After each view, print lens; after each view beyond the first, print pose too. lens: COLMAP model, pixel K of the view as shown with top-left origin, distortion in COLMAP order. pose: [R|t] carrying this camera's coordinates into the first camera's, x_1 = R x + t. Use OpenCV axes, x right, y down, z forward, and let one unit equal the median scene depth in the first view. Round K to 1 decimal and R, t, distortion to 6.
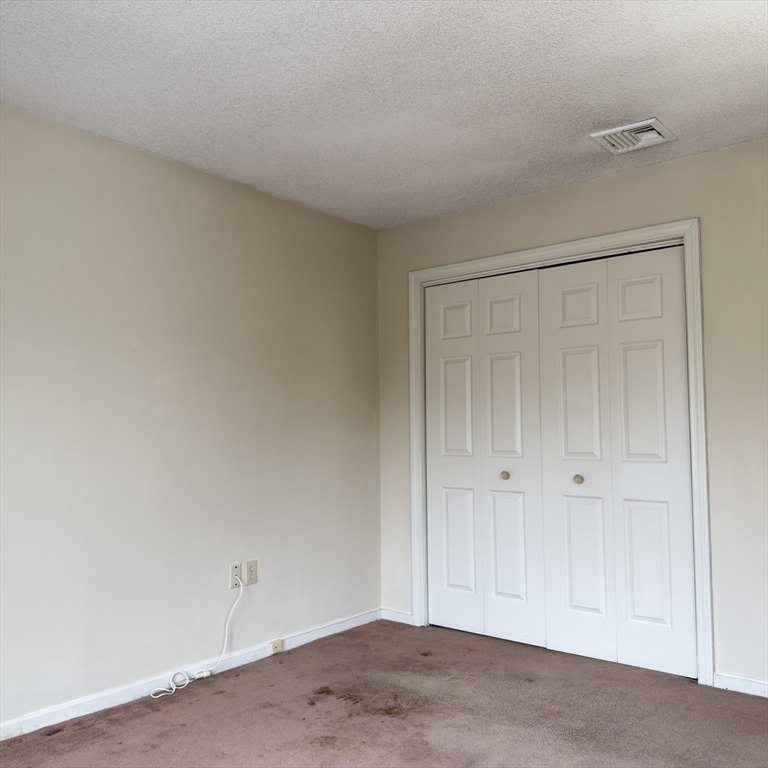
lens RADIAL K [[733.3, 0, 384.0], [0, 733.3, 384.0], [0, 0, 1]] dist [0.179825, -0.256341]
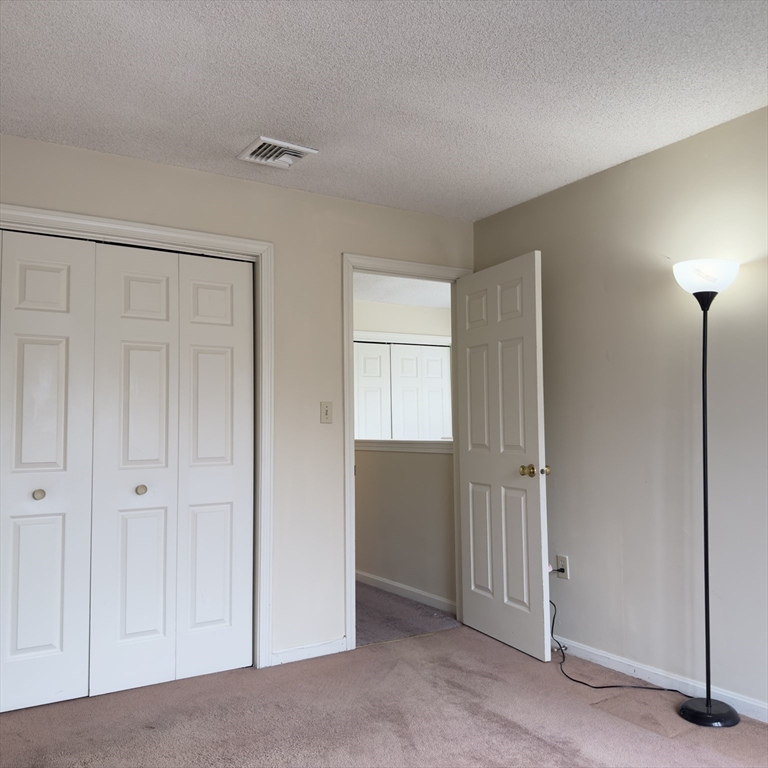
lens RADIAL K [[733.3, 0, 384.0], [0, 733.3, 384.0], [0, 0, 1]] dist [0.179825, -0.256341]
pose [[0.329707, 0.061972, 0.942047, -0.509424], [-0.057732, 0.997299, -0.045401, 0.025573], [-0.942317, -0.039417, 0.332394, 0.441693]]
